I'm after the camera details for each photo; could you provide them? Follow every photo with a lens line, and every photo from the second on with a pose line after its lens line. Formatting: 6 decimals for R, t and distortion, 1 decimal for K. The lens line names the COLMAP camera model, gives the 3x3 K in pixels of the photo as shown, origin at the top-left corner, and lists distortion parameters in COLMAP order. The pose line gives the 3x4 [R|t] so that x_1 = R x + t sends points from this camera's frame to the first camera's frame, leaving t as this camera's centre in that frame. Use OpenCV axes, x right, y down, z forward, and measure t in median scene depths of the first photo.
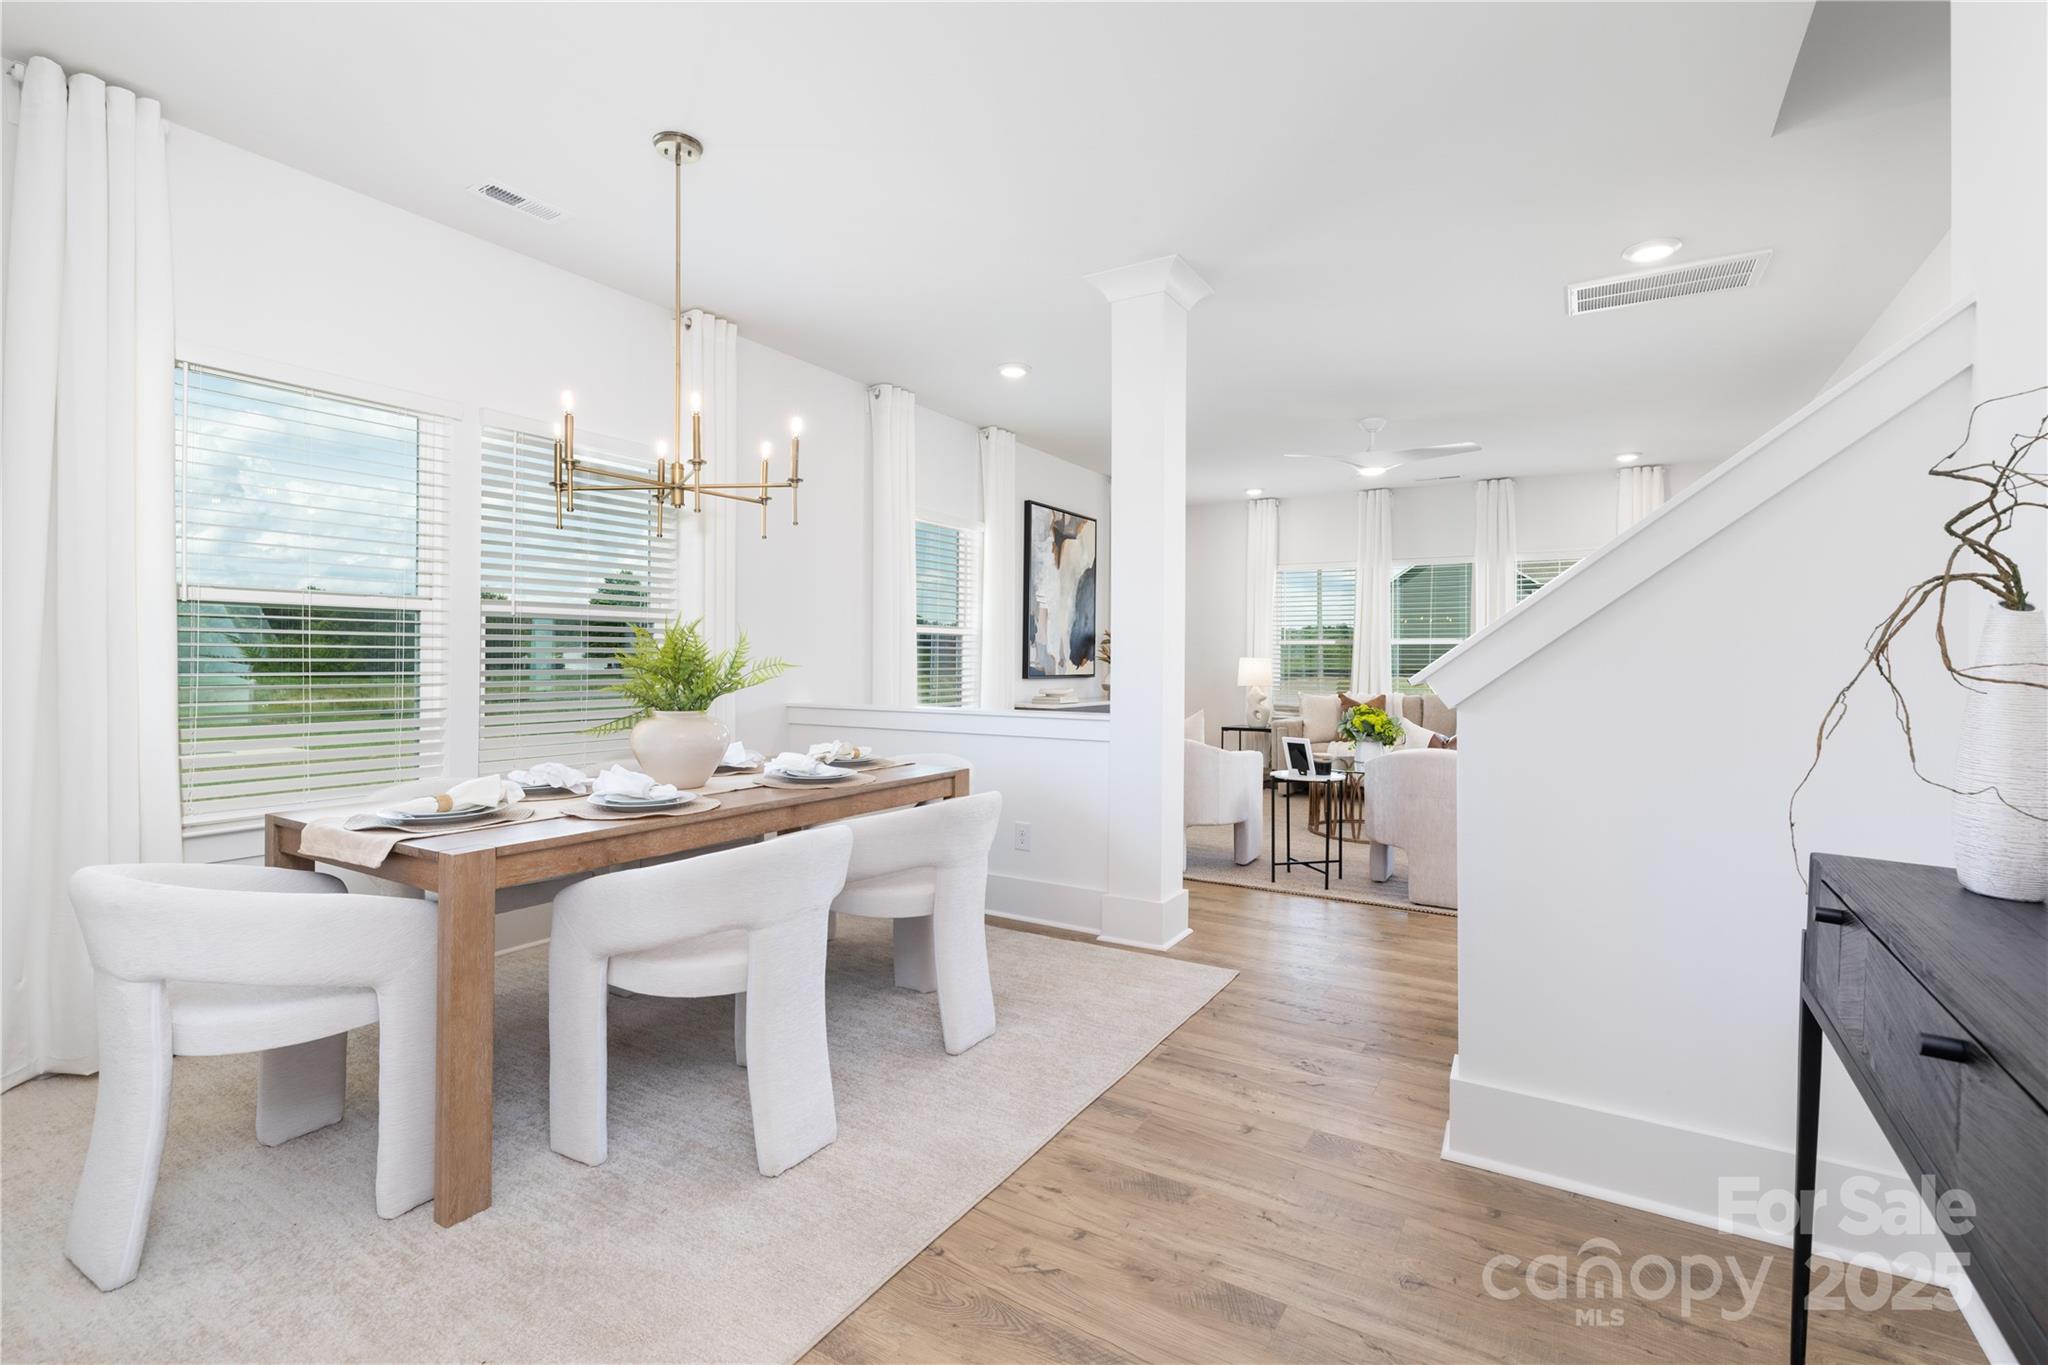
lens RADIAL K [[935.0, 0, 1030.8], [0, 935.0, 662.3], [0, 0, 1]] dist [0.000969, 0.000072]
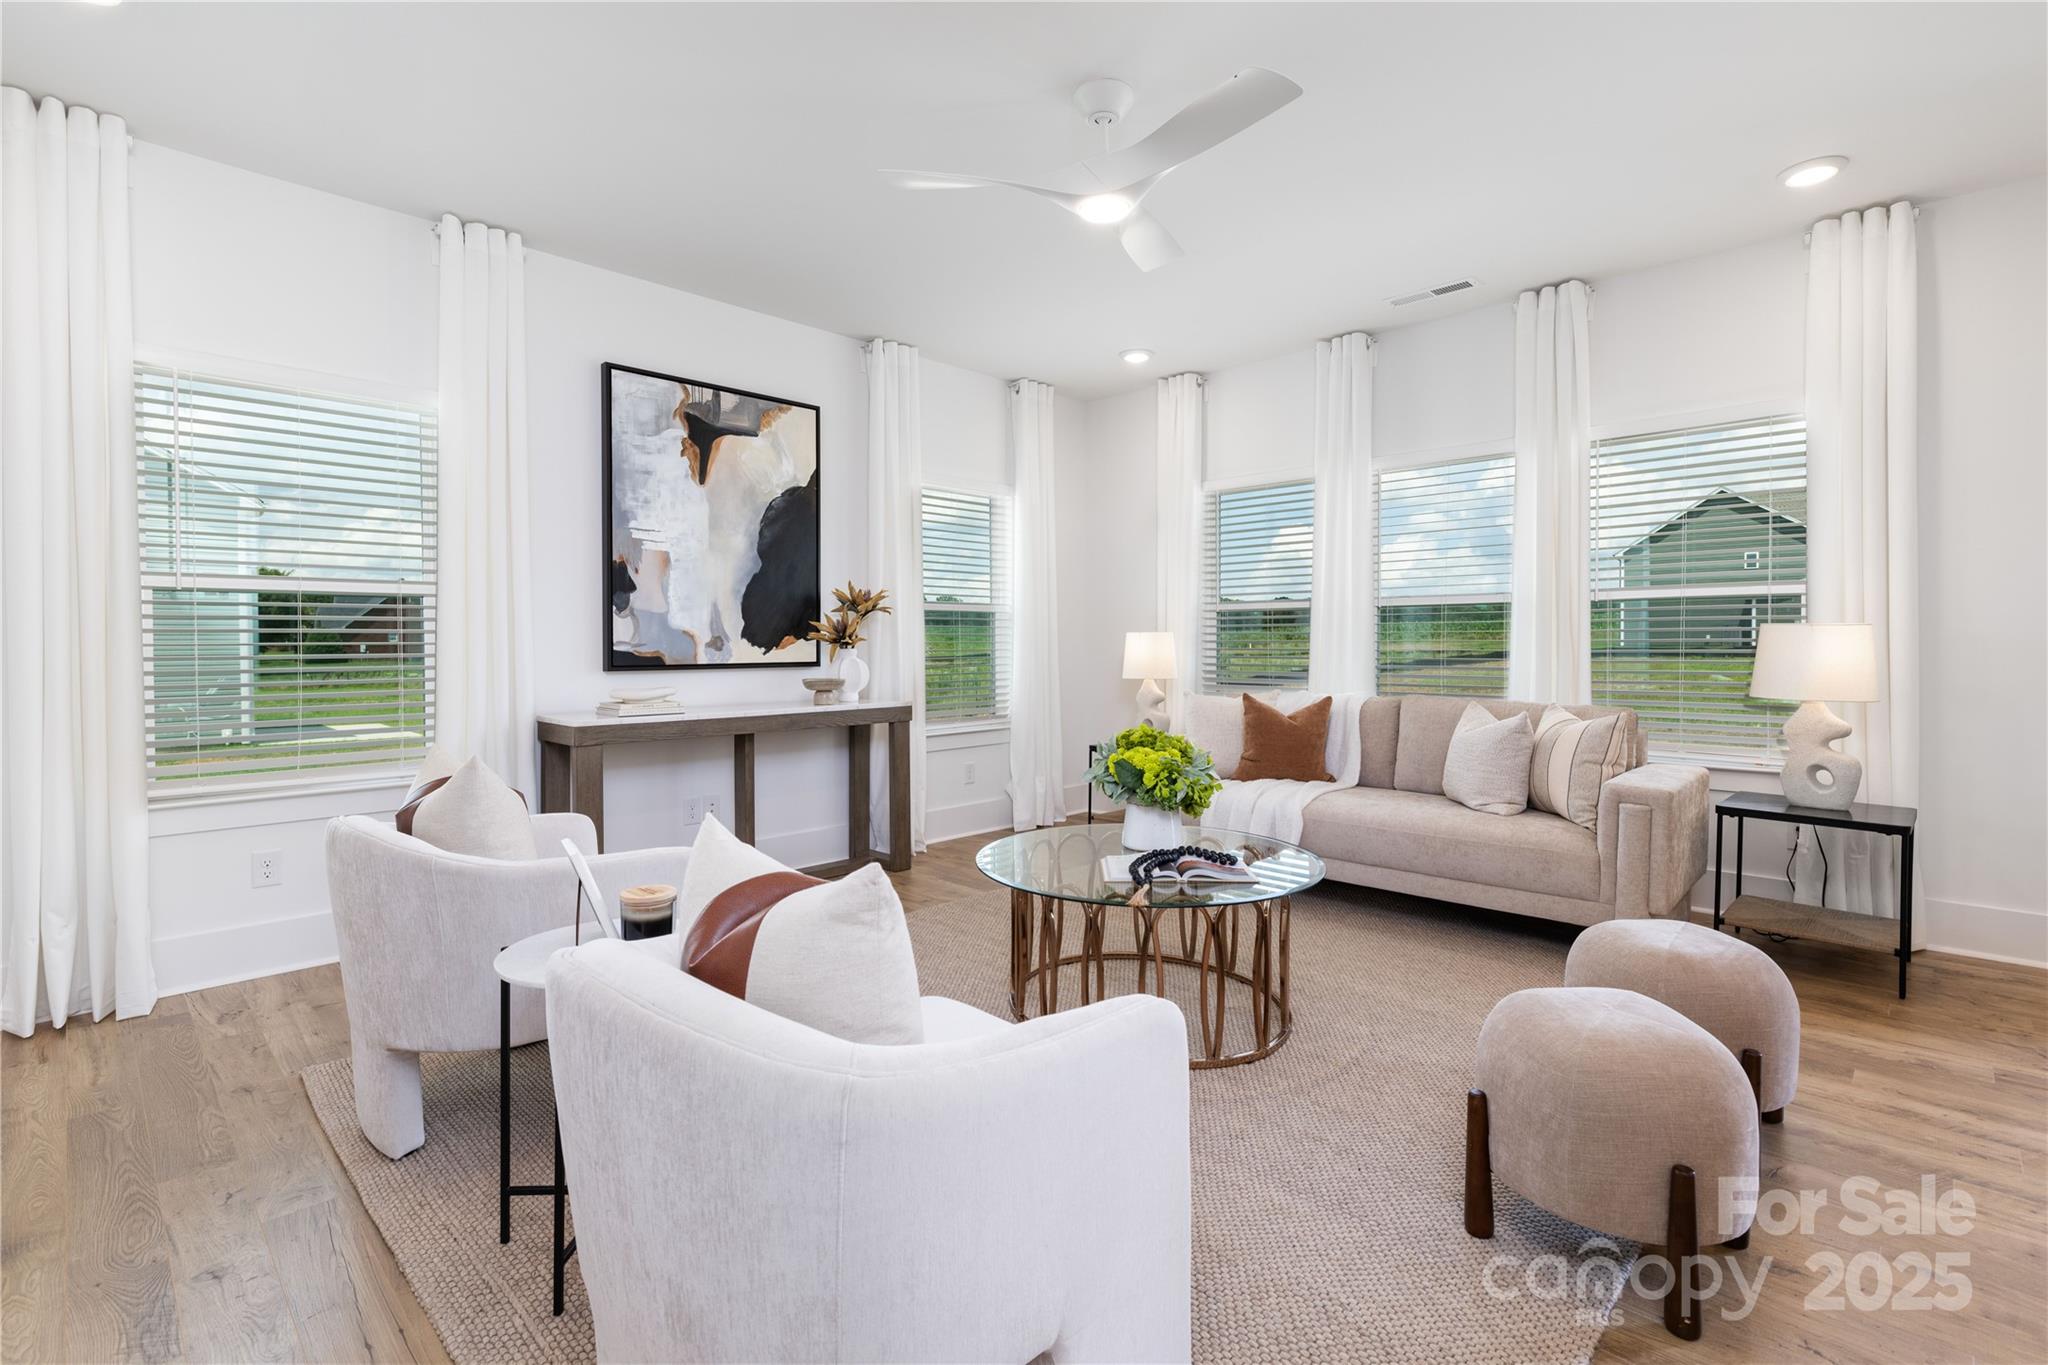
lens RADIAL K [[935.0, 0, 1027.2], [0, 935.0, 643.3], [0, 0, 1]] dist [0.000969, 0.000072]
pose [[0.975763, -0.011783, -0.218515, 0.358177], [0.011207, 0.999930, -0.003874, 0.005139], [0.218545, 0.001331, 0.975826, 0.468176]]
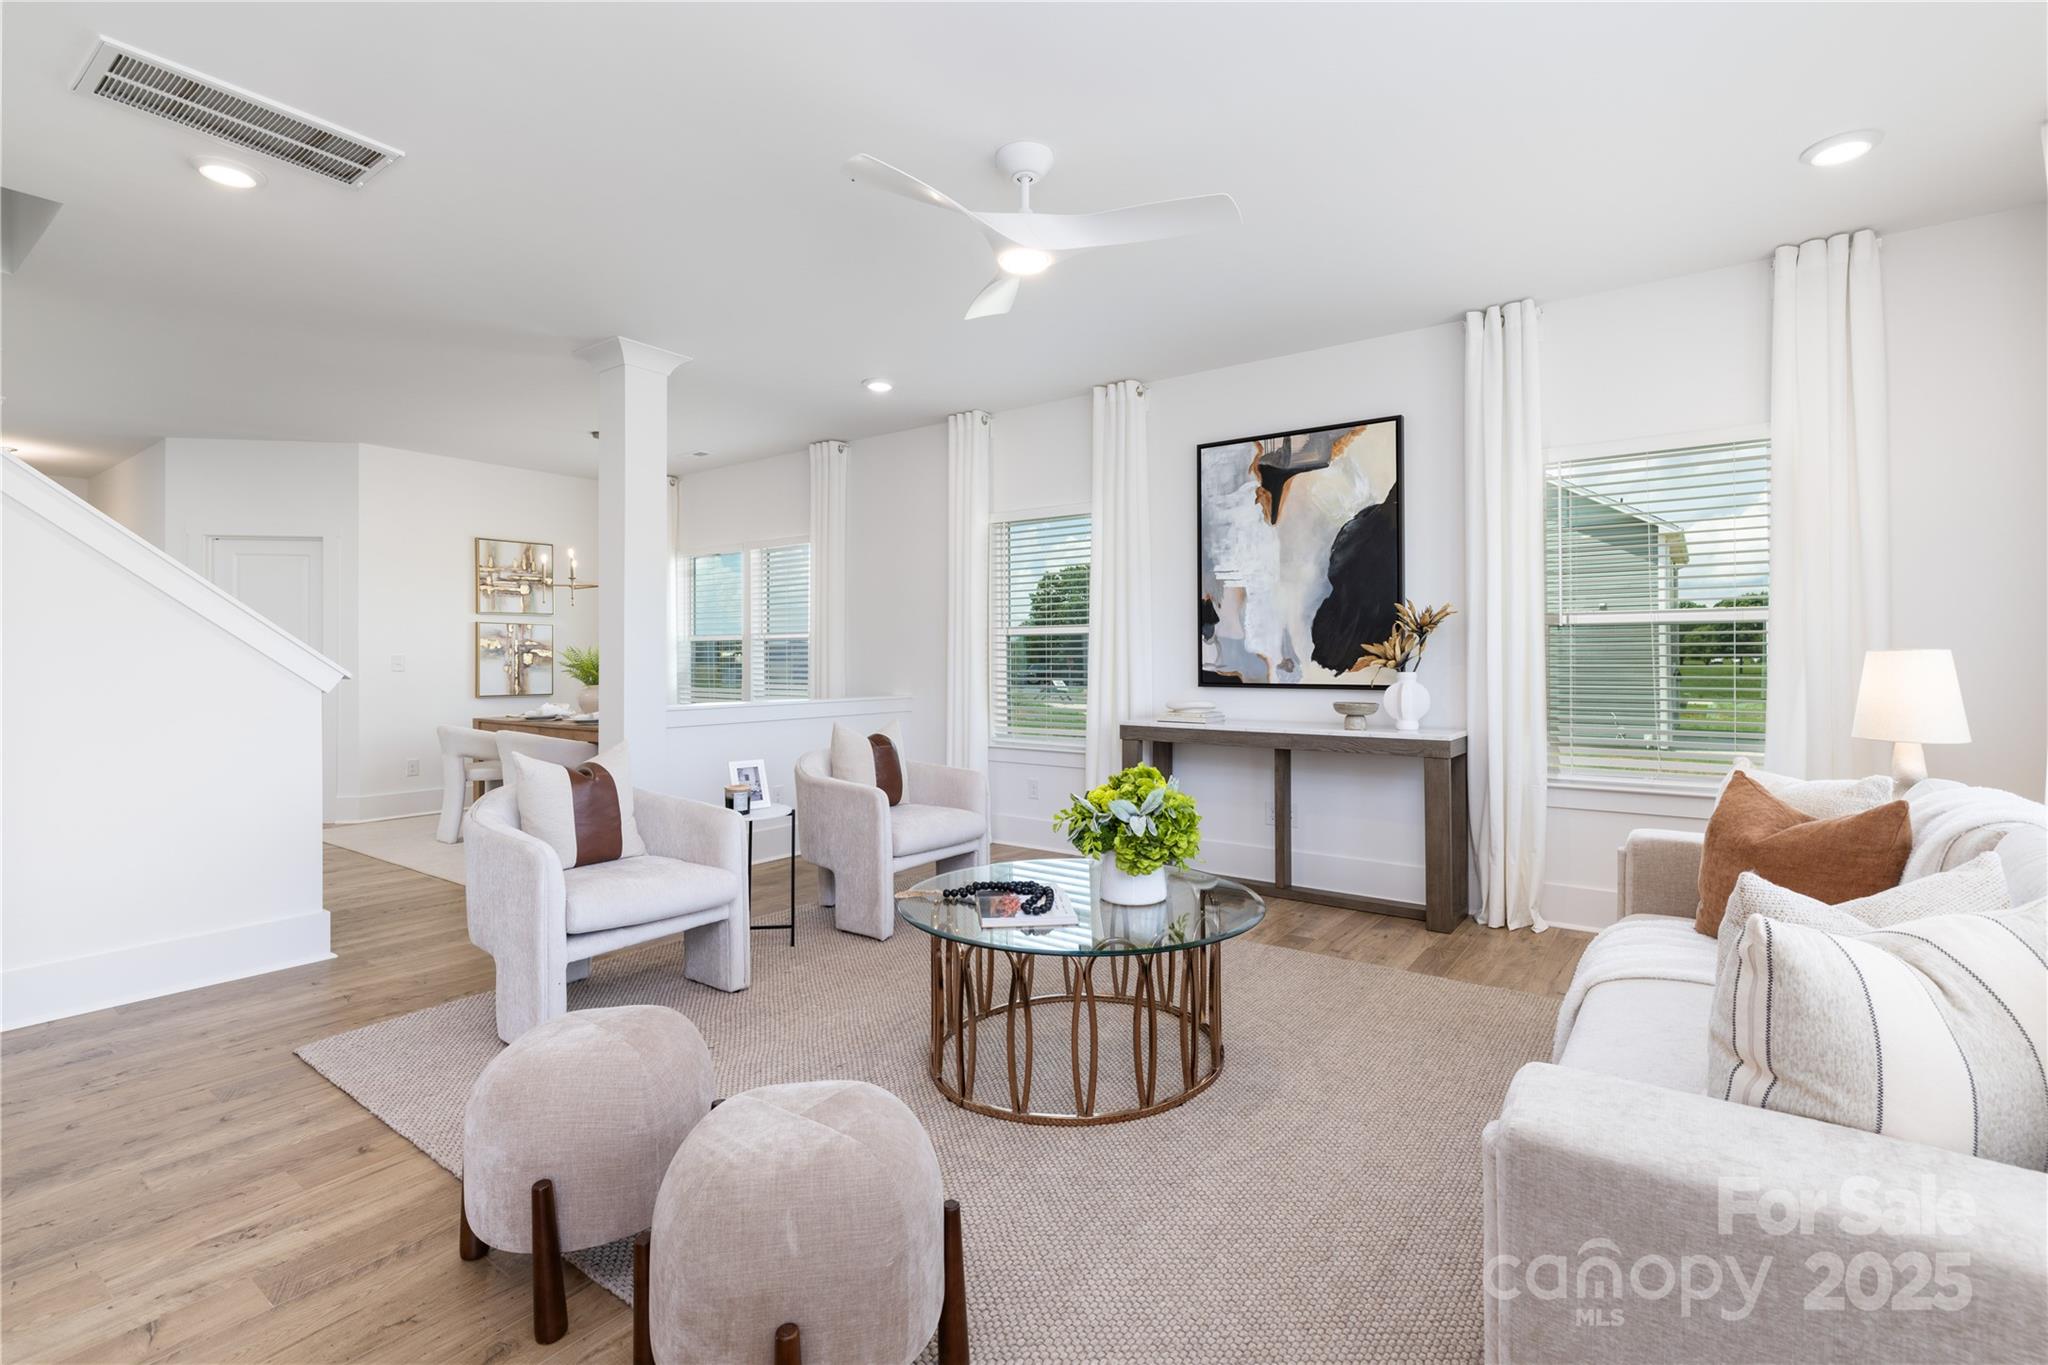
lens RADIAL K [[935.0, 0, 1027.0], [0, 935.0, 640.7], [0, 0, 1]] dist [0.000969, 0.000072]
pose [[-0.084786, -0.038469, -0.995656, 0.704484], [-0.011482, 0.999226, -0.037629, 0.010204], [0.996333, 0.008242, -0.085163, 0.882186]]
